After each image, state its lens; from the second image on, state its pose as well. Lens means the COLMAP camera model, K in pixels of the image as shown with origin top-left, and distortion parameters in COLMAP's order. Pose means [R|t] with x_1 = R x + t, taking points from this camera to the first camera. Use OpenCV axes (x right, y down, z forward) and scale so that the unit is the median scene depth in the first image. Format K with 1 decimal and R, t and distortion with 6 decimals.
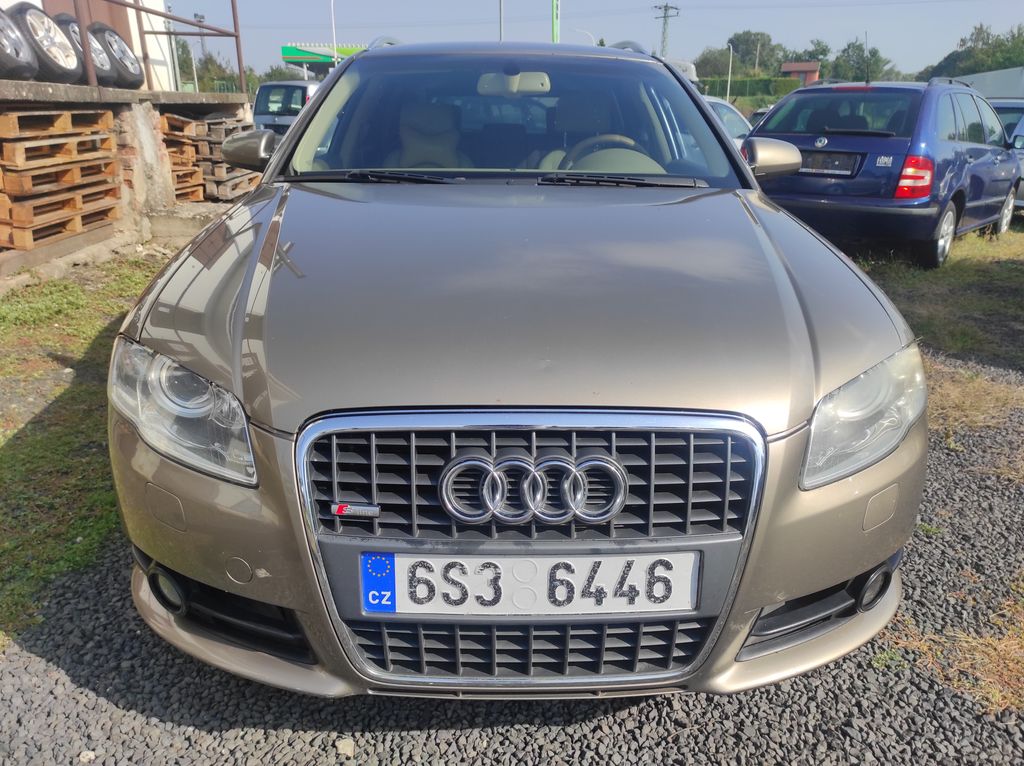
lens RADIAL K [[755.6, 0, 512.0], [0, 755.6, 383.0], [0, 0, 1]] dist [0.019793, -0.001013]
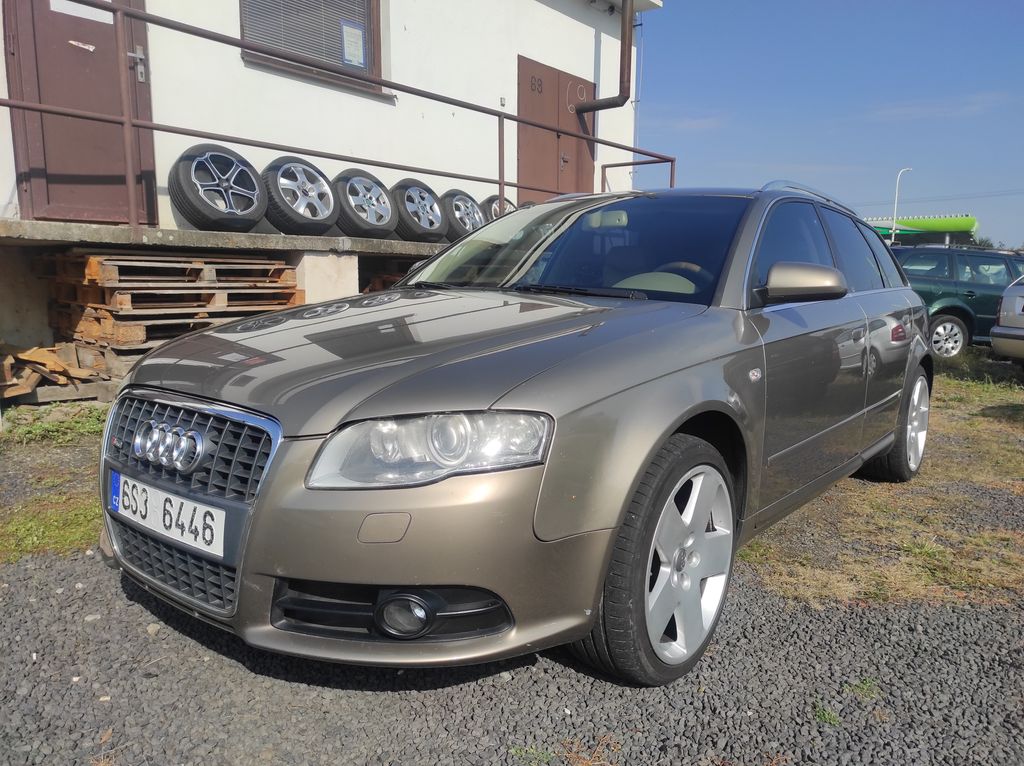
lens RADIAL K [[755.6, 0, 512.0], [0, 755.6, 383.0], [0, 0, 1]] dist [0.019793, -0.001013]
pose [[0.763144, 0.089204, -0.640042, 1.492379], [-0.222861, 0.965996, -0.131092, 0.063291], [0.606584, 0.242683, 0.757074, 0.220173]]
